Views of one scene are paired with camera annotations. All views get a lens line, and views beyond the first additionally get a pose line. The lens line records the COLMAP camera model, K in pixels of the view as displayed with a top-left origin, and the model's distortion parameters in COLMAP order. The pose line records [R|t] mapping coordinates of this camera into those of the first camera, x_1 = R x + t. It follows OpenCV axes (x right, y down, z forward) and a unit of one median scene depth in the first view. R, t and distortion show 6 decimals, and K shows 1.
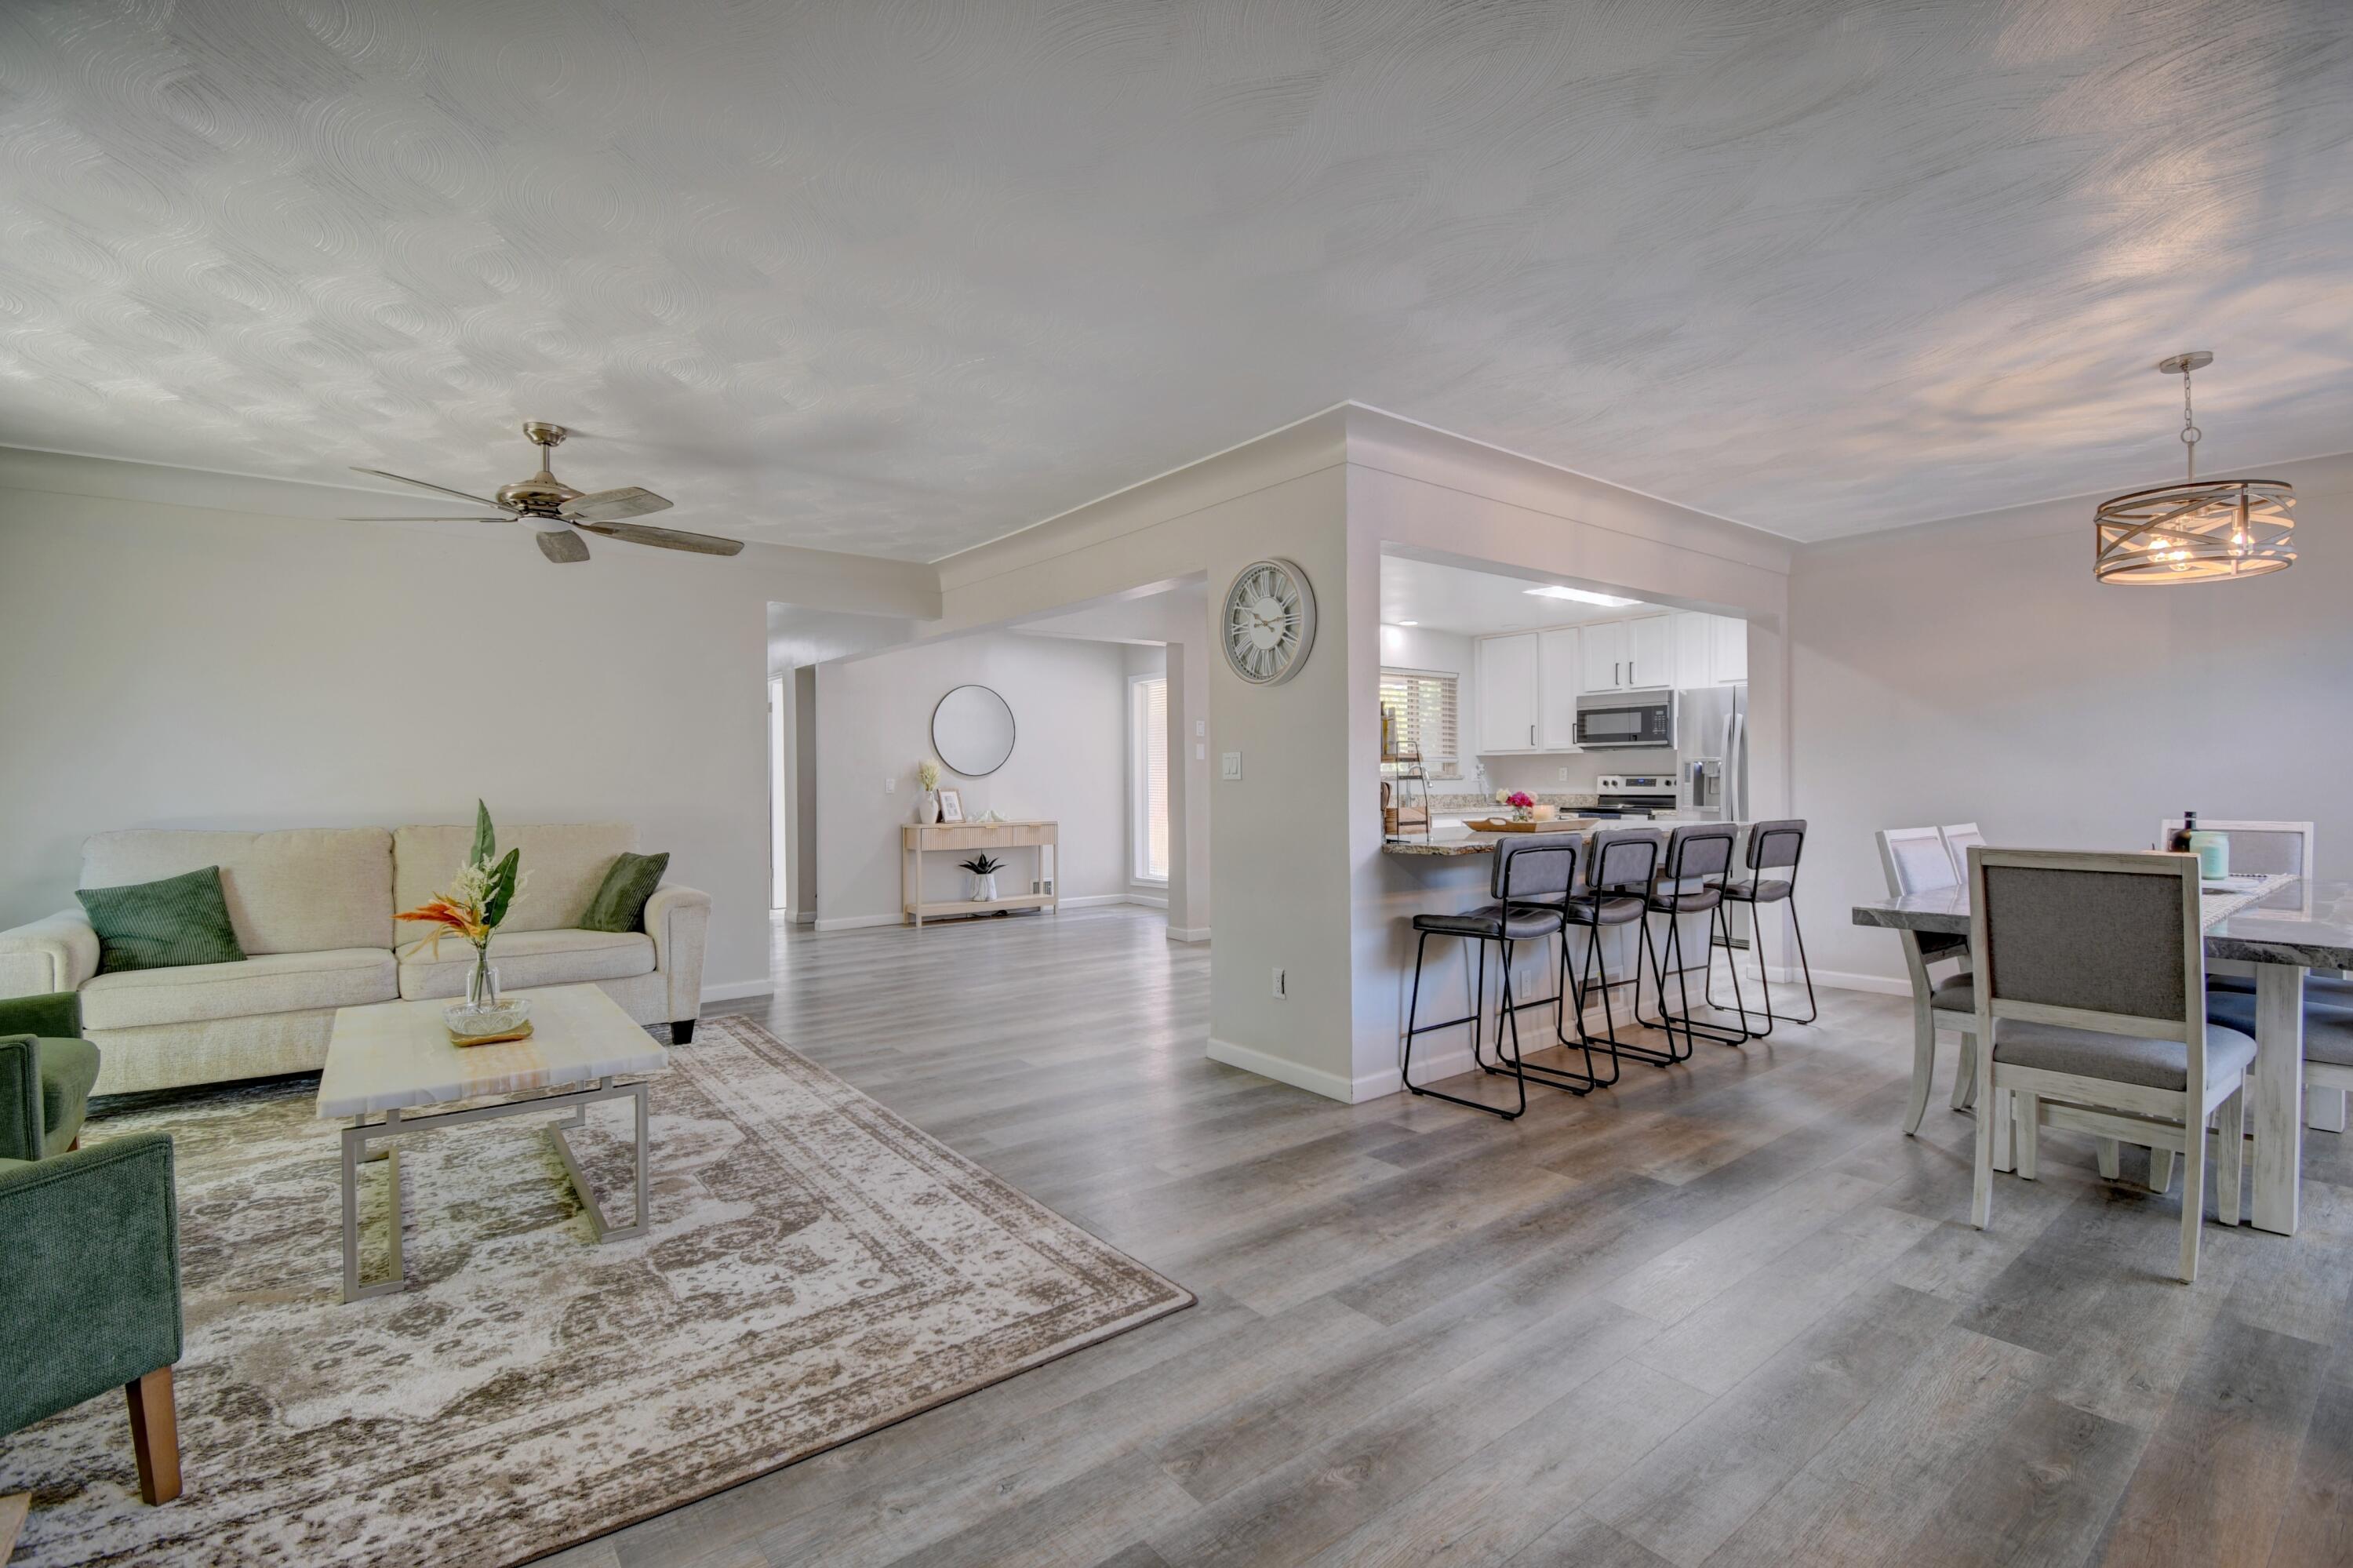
lens RADIAL K [[1041.4, 0, 1178.9], [0, 1041.4, 780.9], [0, 0, 1]] dist [0.007333, -0.013803]
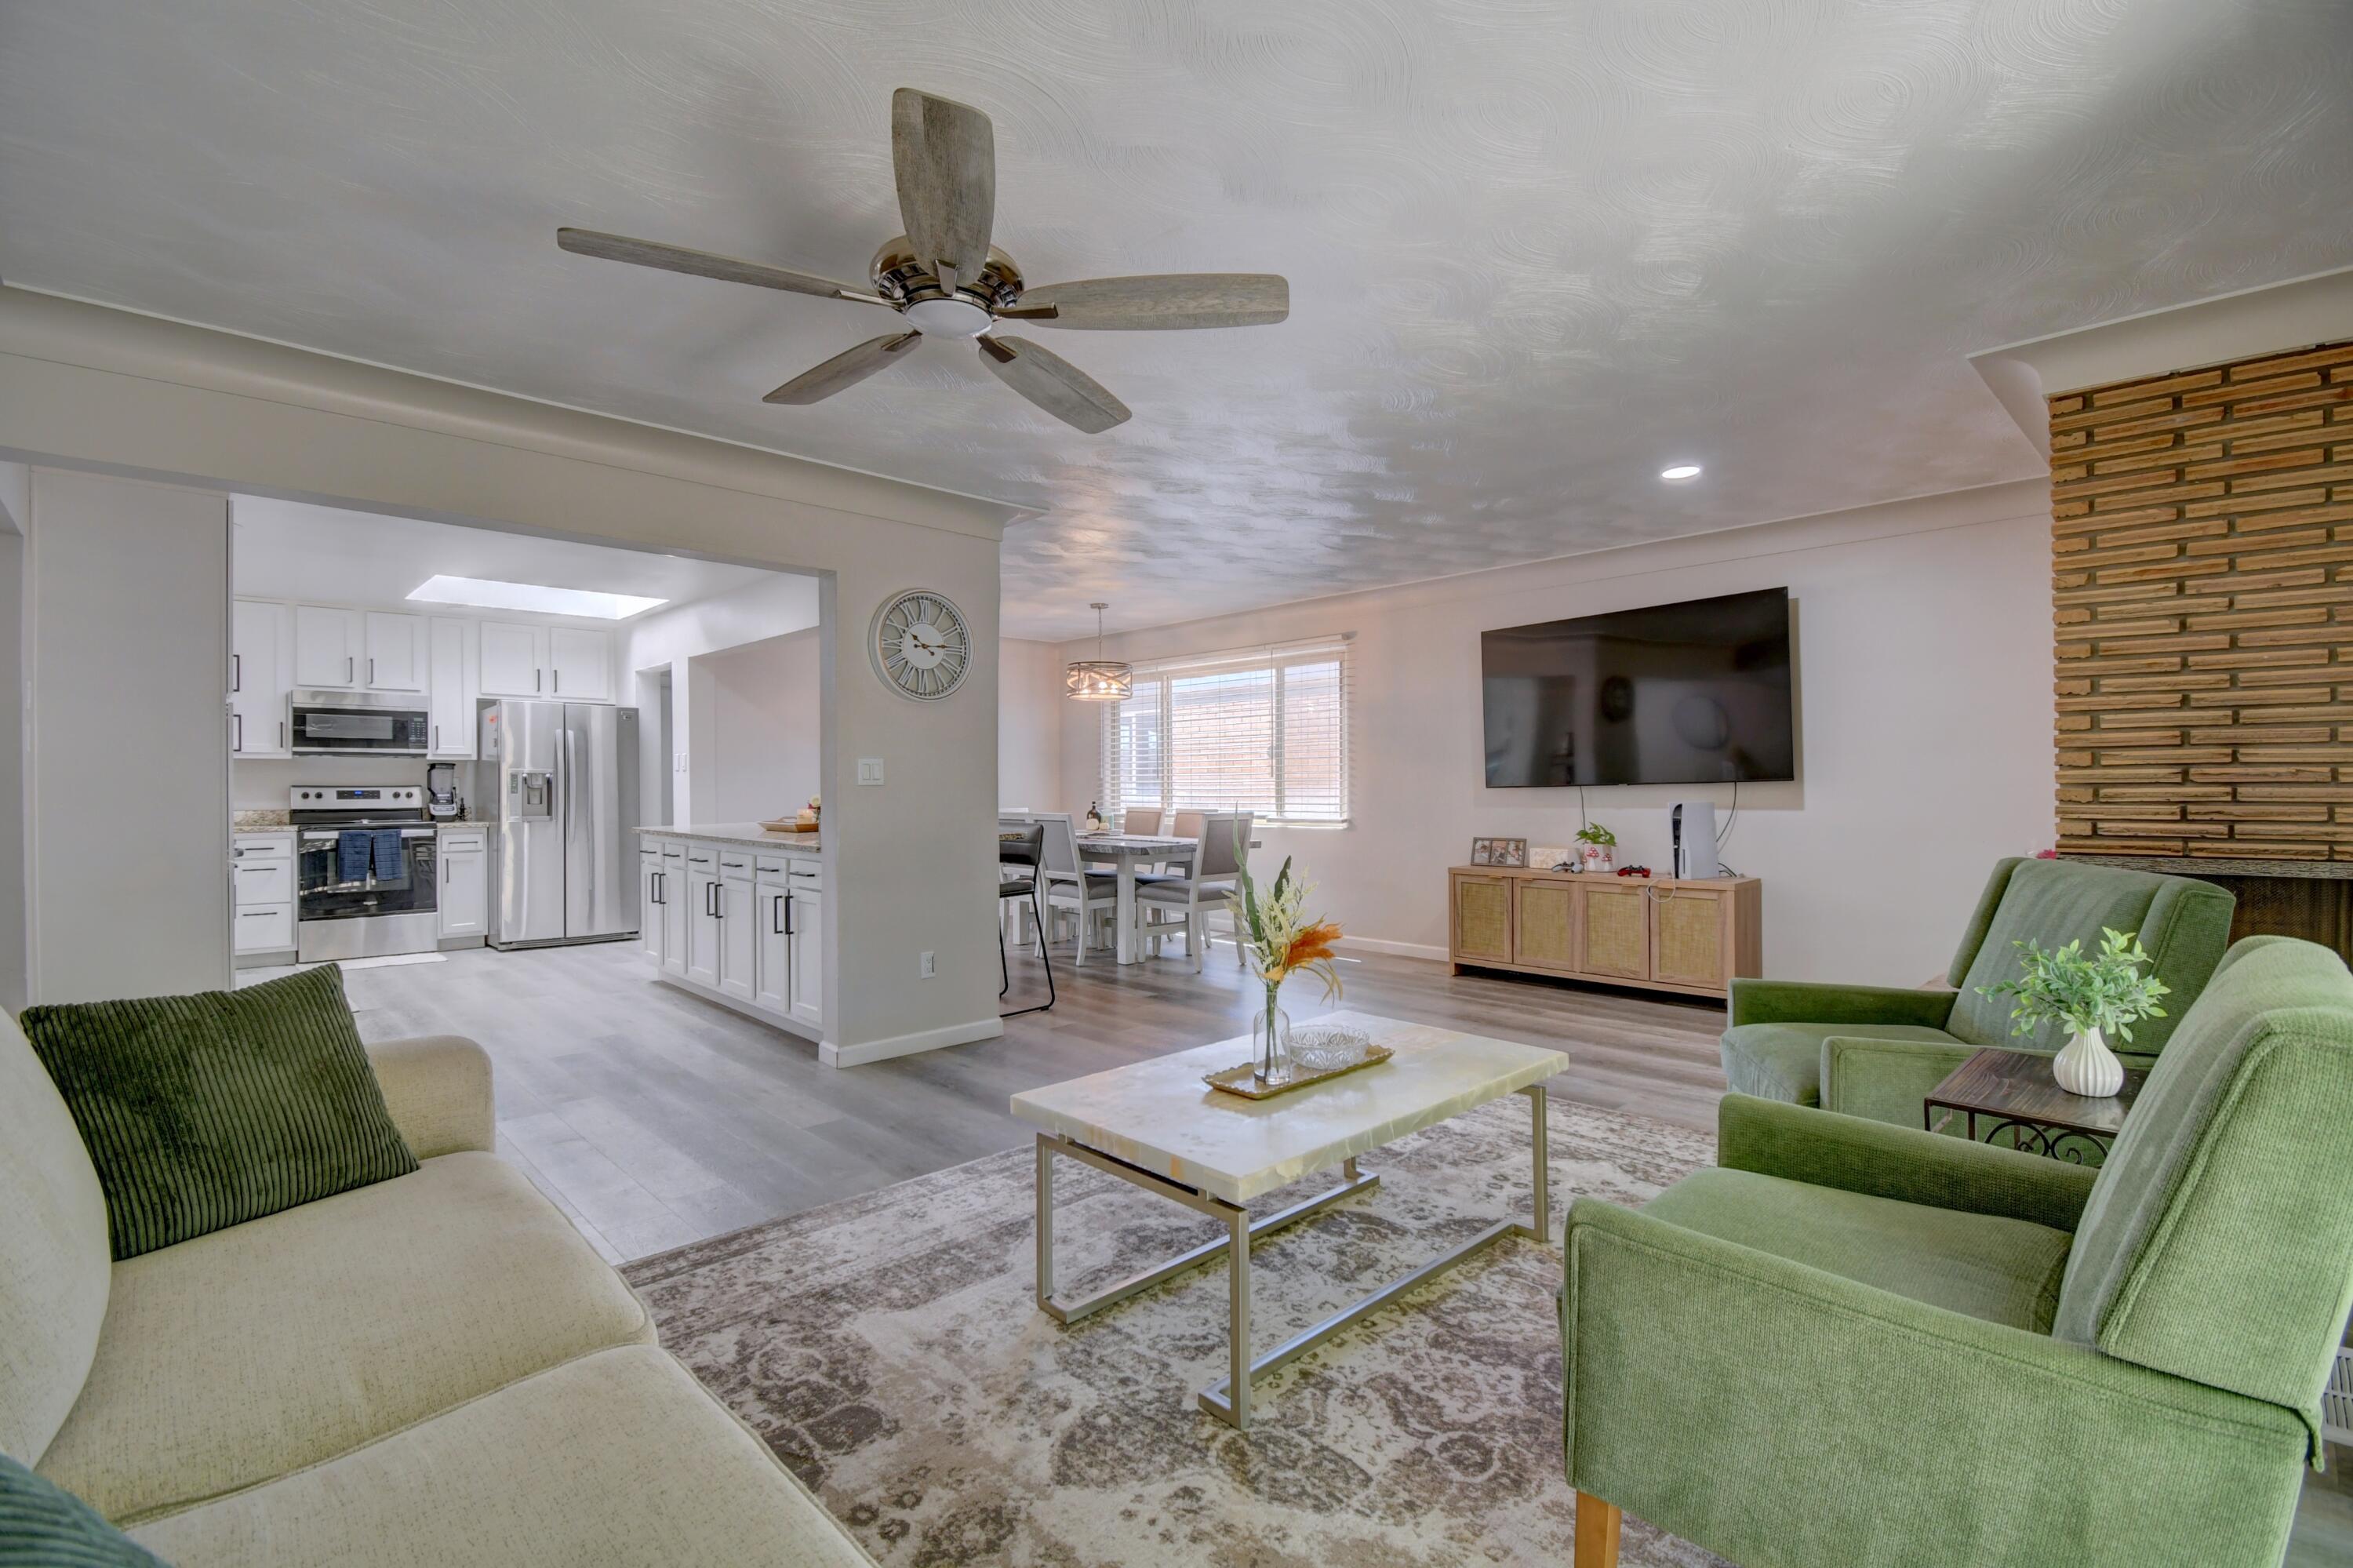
lens RADIAL K [[1041.4, 0, 1167.4], [0, 1041.4, 777.0], [0, 0, 1]] dist [0.007333, -0.013803]
pose [[-0.099427, 0.015166, 0.994929, -1.167962], [0.007179, 0.999869, -0.014524, 0.009655], [-0.995019, 0.005698, -0.099523, 0.936850]]
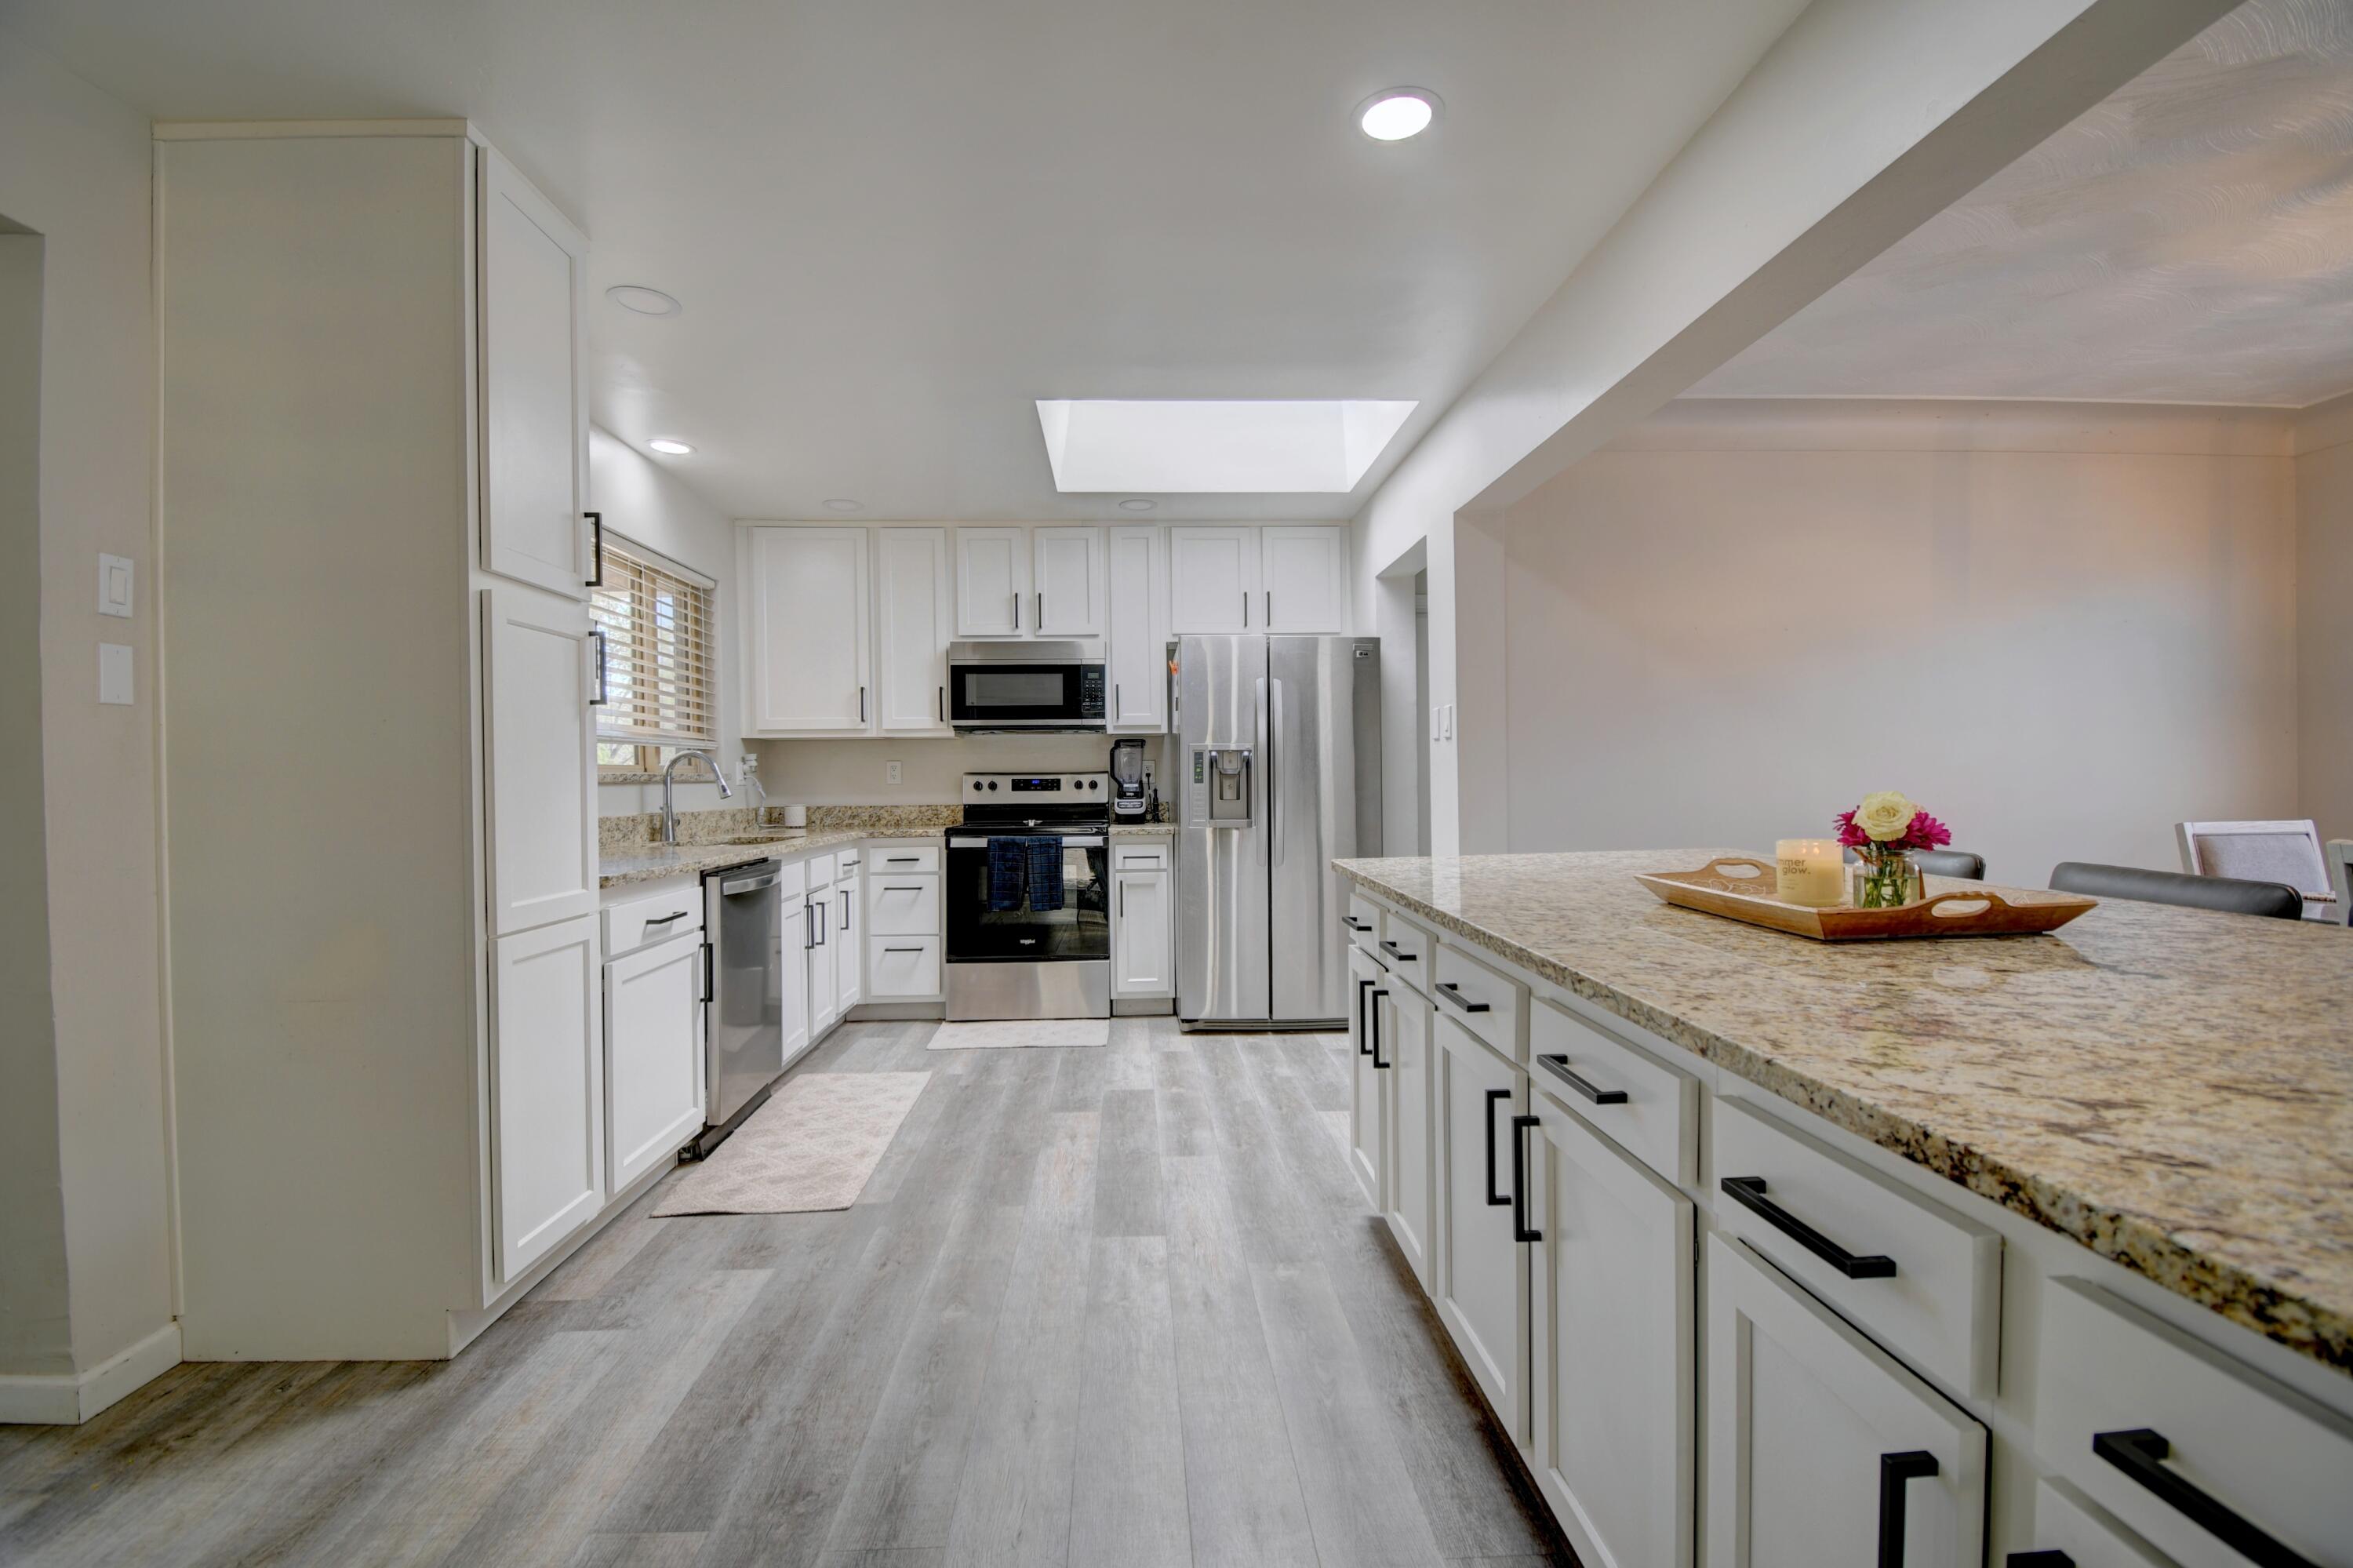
lens RADIAL K [[1041.4, 0, 1179.7], [0, 1041.4, 770.8], [0, 0, 1]] dist [0.007333, -0.013803]
pose [[0.575808, 0.005024, 0.817570, -0.074984], [0.008494, 0.999890, -0.012127, 0.003391], [-0.817541, 0.013927, 0.575702, 1.287780]]
